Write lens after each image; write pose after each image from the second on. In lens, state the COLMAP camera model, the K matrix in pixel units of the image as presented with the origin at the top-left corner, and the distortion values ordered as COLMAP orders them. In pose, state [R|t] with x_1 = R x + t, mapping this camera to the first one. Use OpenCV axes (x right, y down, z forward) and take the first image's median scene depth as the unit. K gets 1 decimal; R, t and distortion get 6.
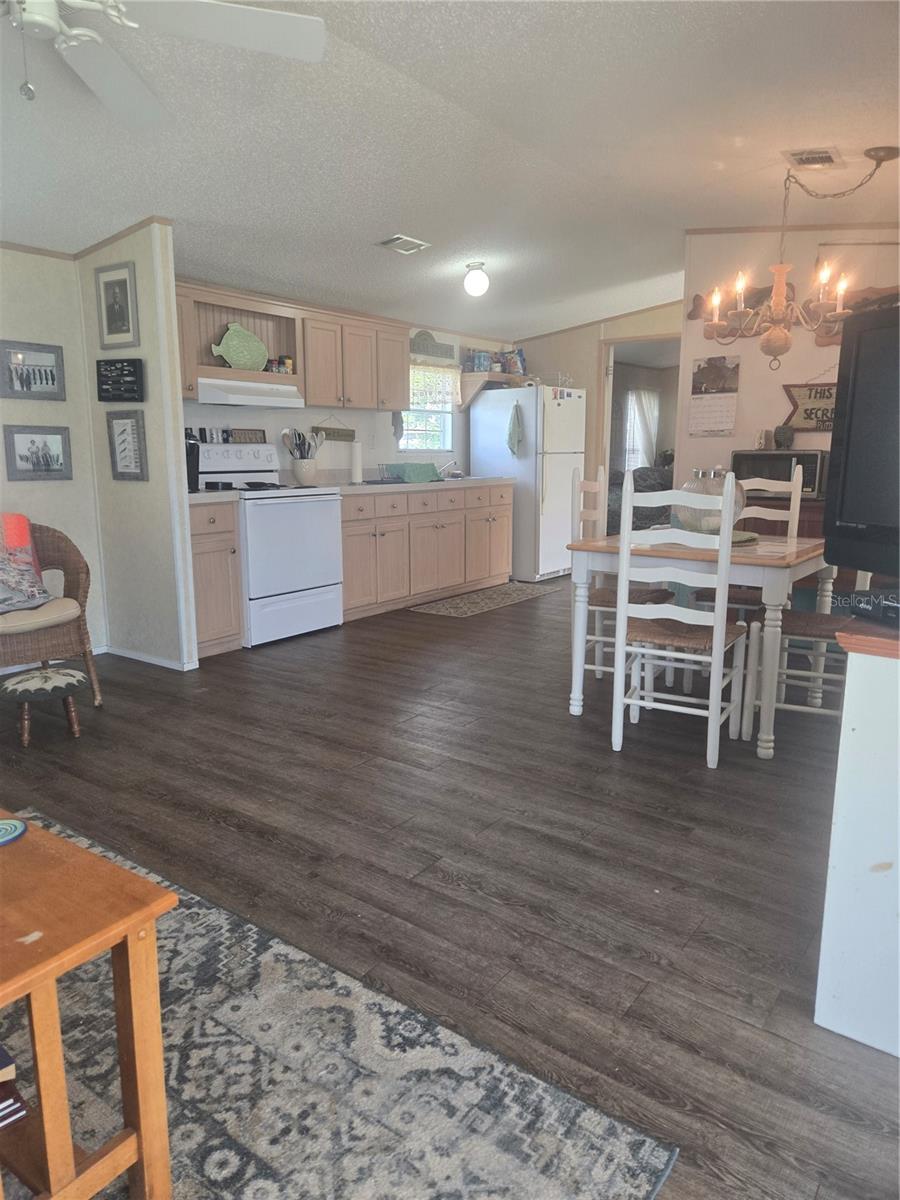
lens RADIAL K [[799.3, 0, 449.6], [0, 799.3, 601.2], [0, 0, 1]] dist [0.076501, -0.061816]
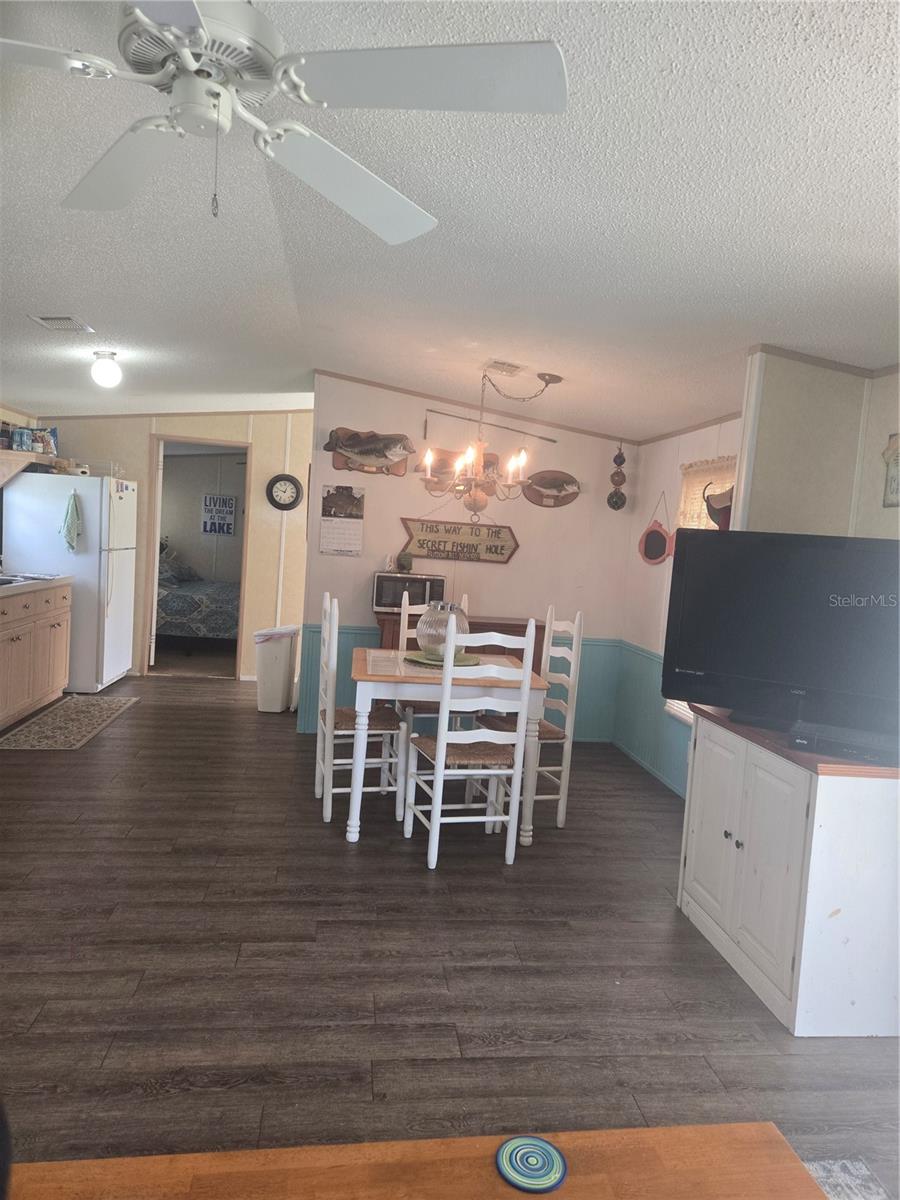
lens RADIAL K [[799.3, 0, 456.4], [0, 799.3, 607.7], [0, 0, 1]] dist [0.076501, -0.061816]
pose [[0.713279, -0.010789, 0.700797, -0.528368], [0.063377, 0.996778, -0.049159, -0.108960], [-0.698009, 0.079478, 0.711665, 0.181046]]
